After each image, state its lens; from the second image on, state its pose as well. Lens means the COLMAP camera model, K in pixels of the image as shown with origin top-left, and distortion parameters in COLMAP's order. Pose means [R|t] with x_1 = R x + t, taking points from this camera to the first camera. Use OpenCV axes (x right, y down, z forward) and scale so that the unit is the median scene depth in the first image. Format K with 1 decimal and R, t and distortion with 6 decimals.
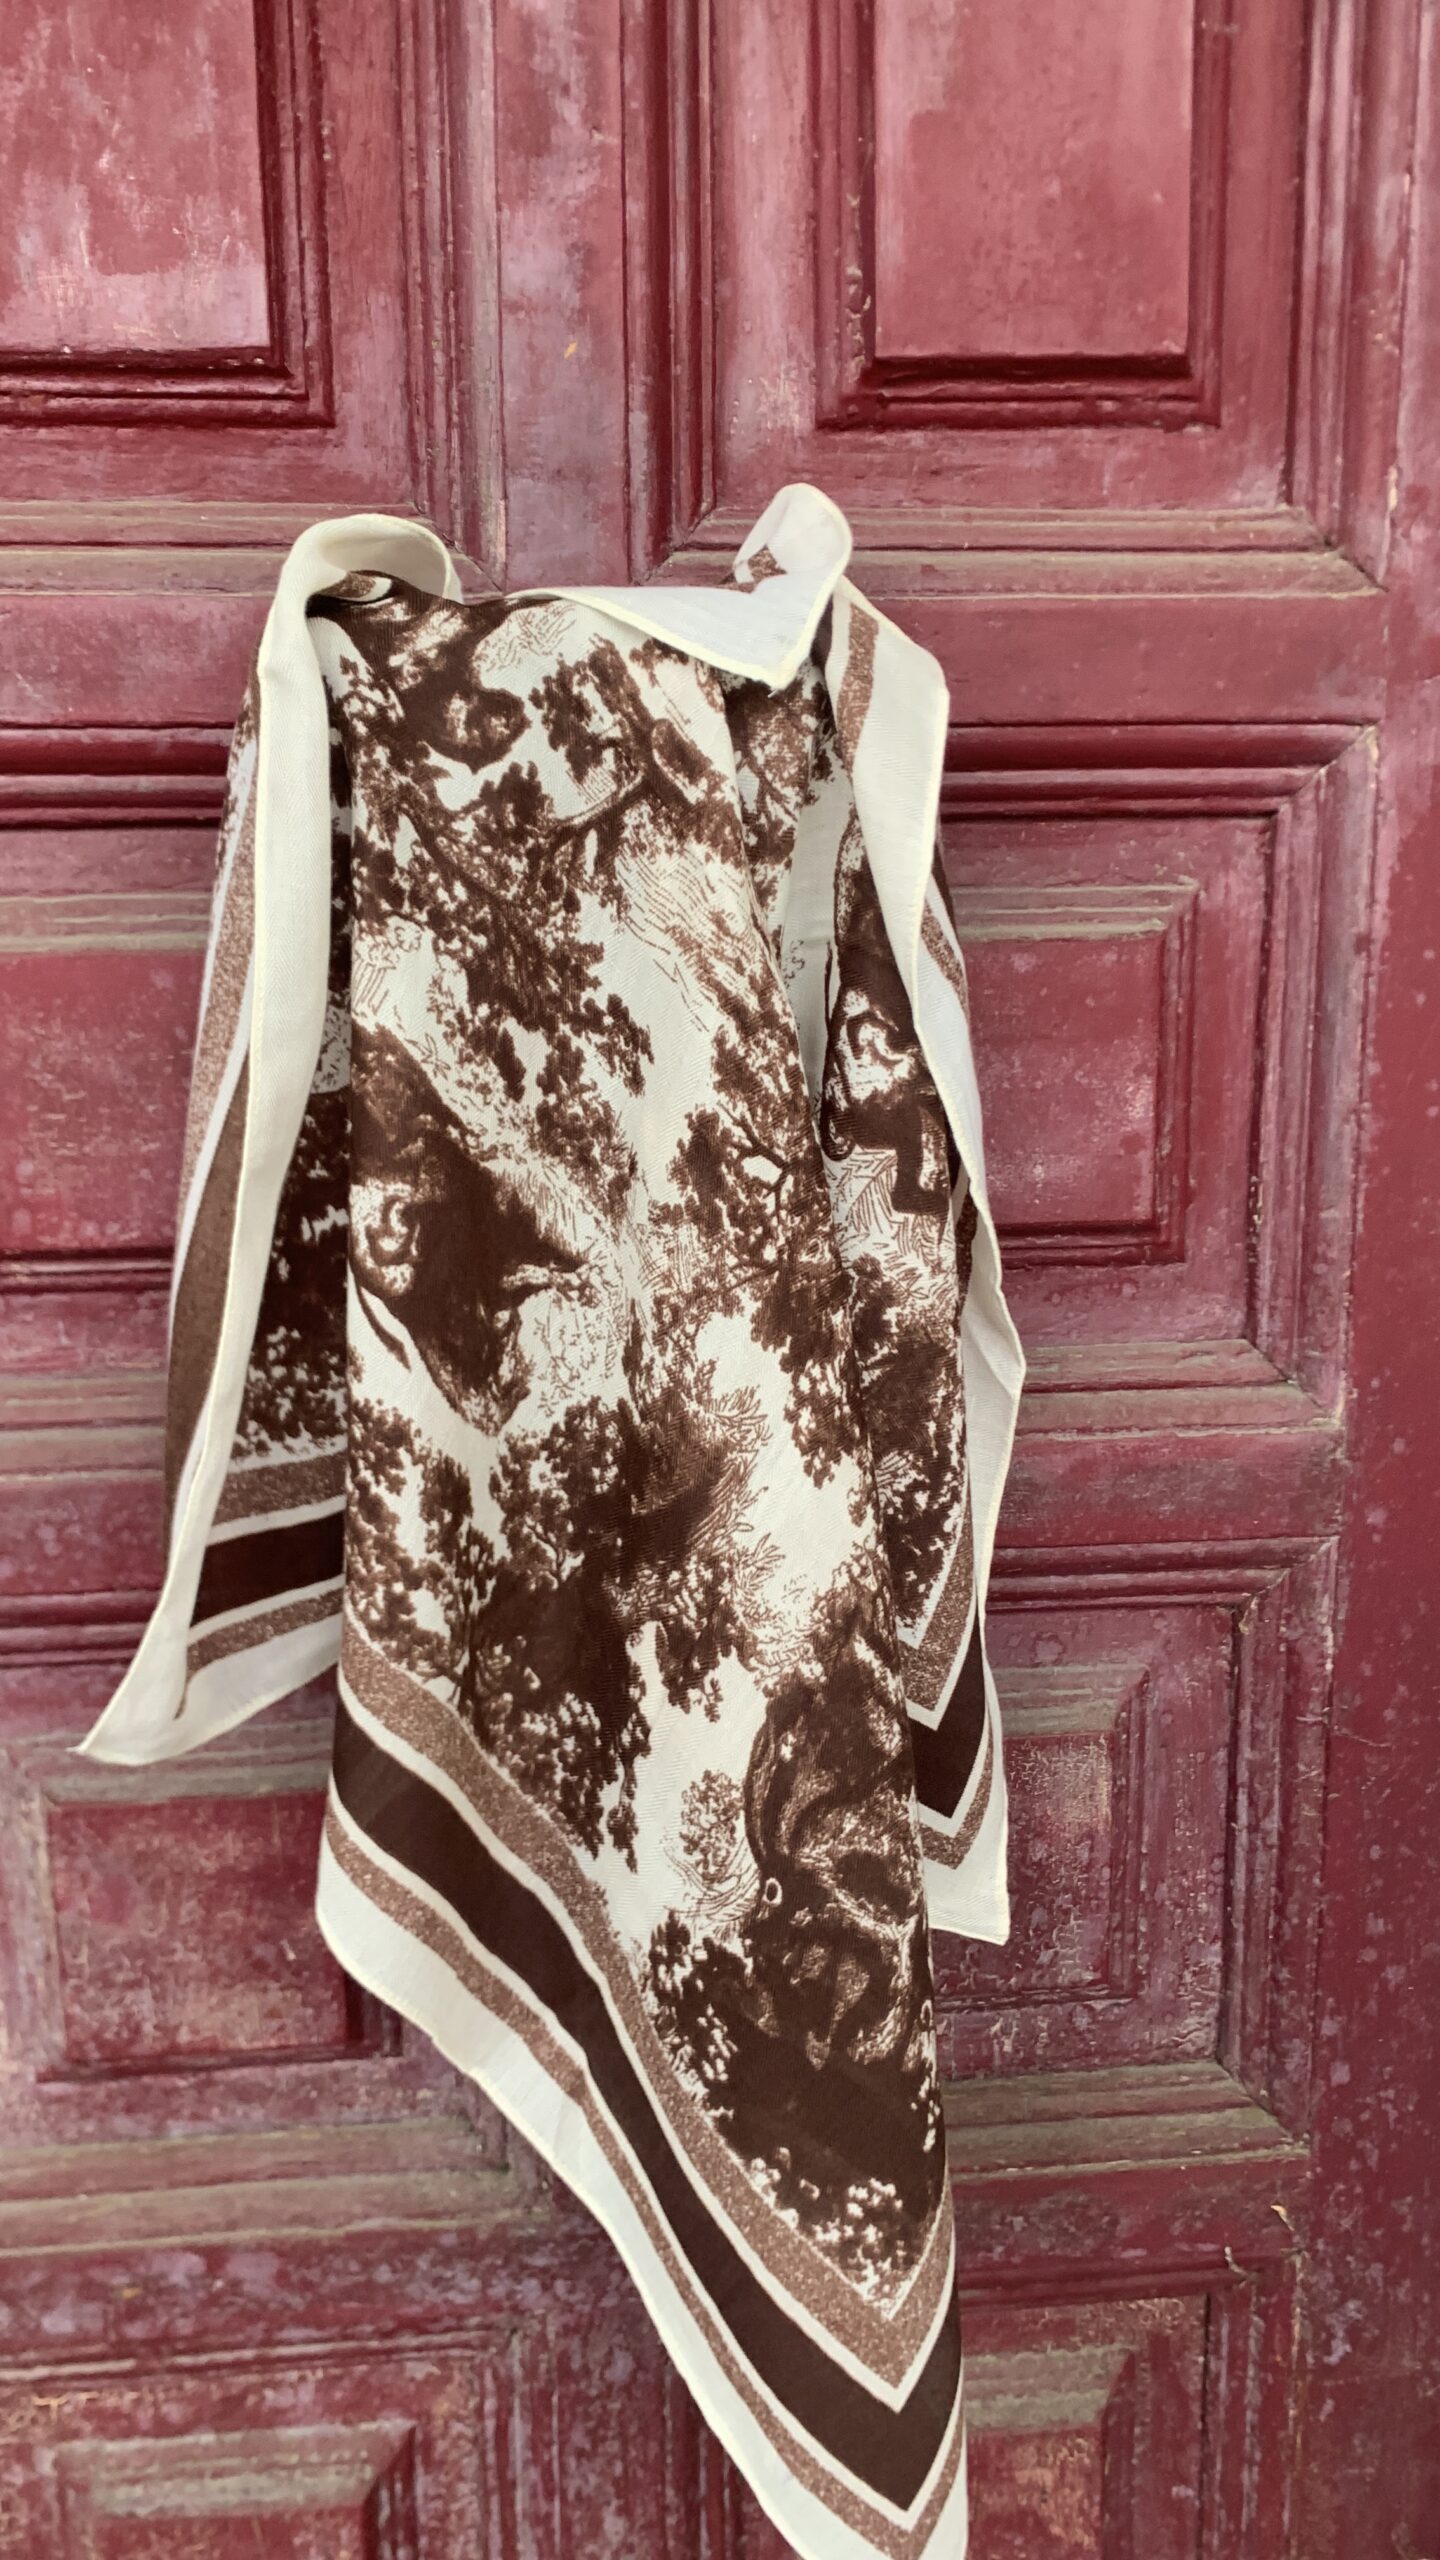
lens RADIAL K [[1928.6, 0, 729.0], [0, 1928.6, 1266.7], [0, 0, 1]] dist [-0.002283, -0.012151]
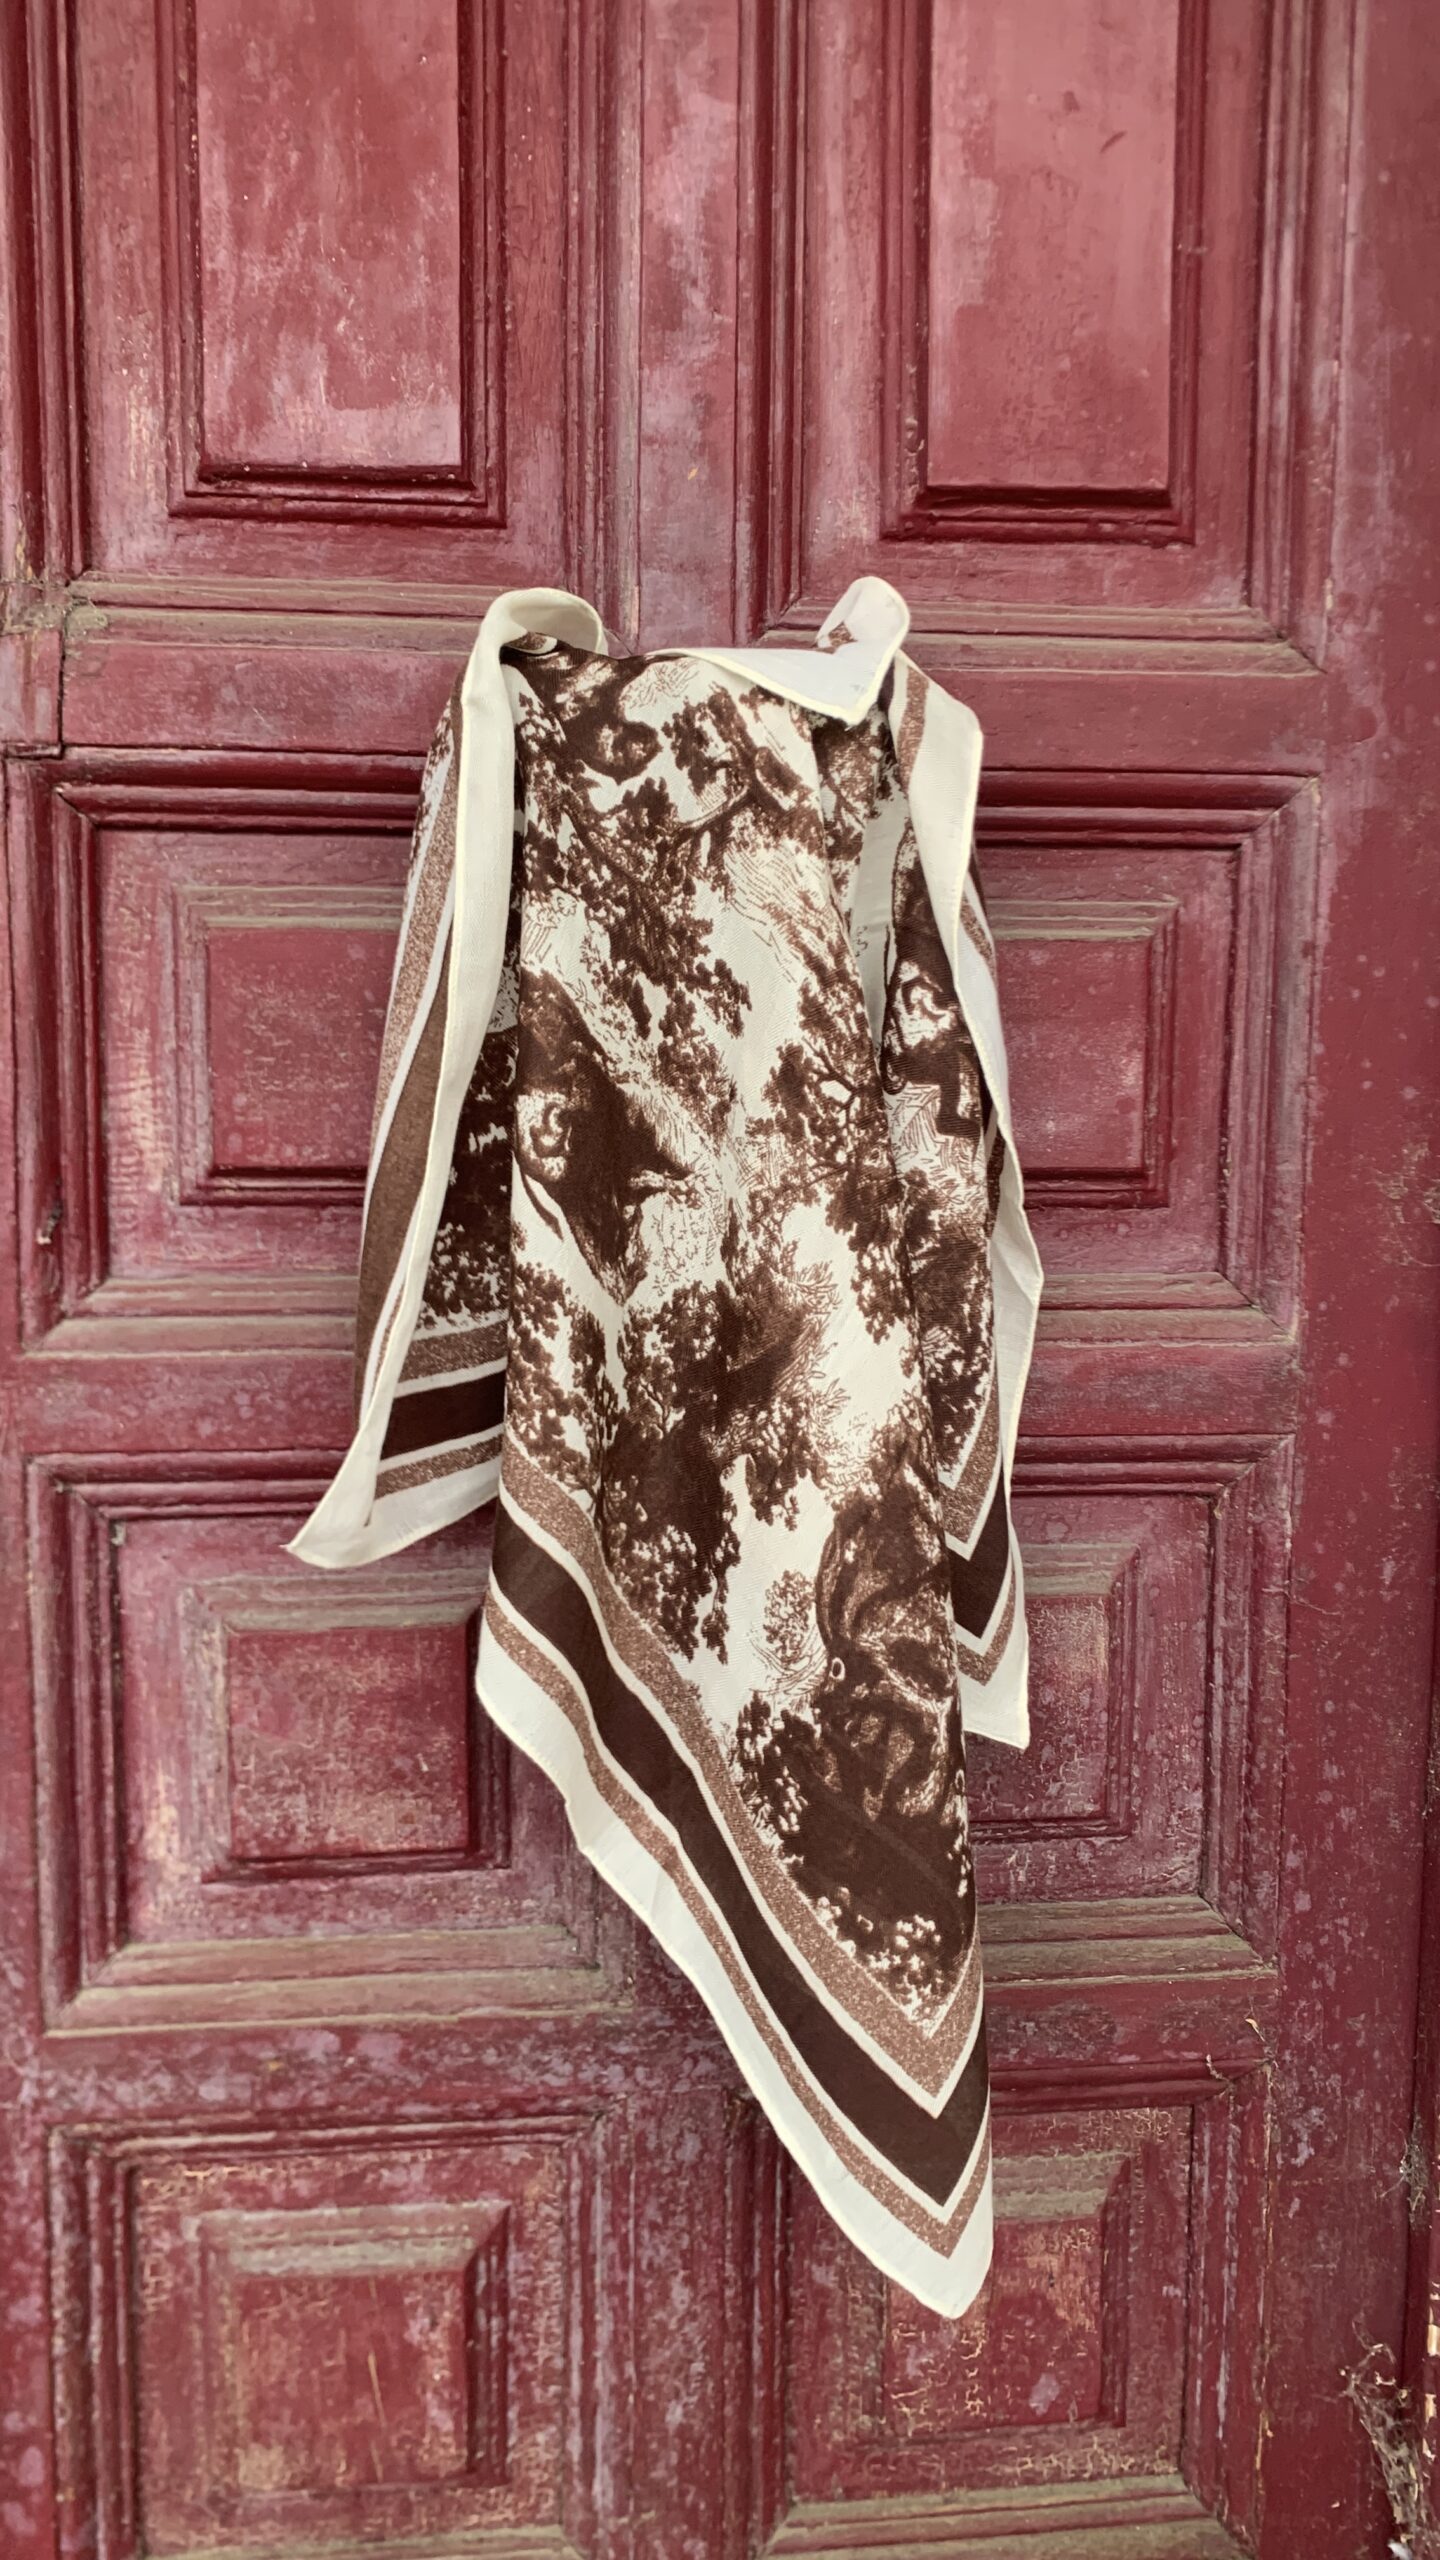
lens RADIAL K [[1928.6, 0, 780.2], [0, 1928.6, 1249.7], [0, 0, 1]] dist [-0.002283, -0.012151]
pose [[0.999708, 0.016909, 0.017241, -0.033817], [-0.015512, 0.996819, -0.078177, 0.131631], [-0.018508, 0.077887, 0.996790, -0.230286]]
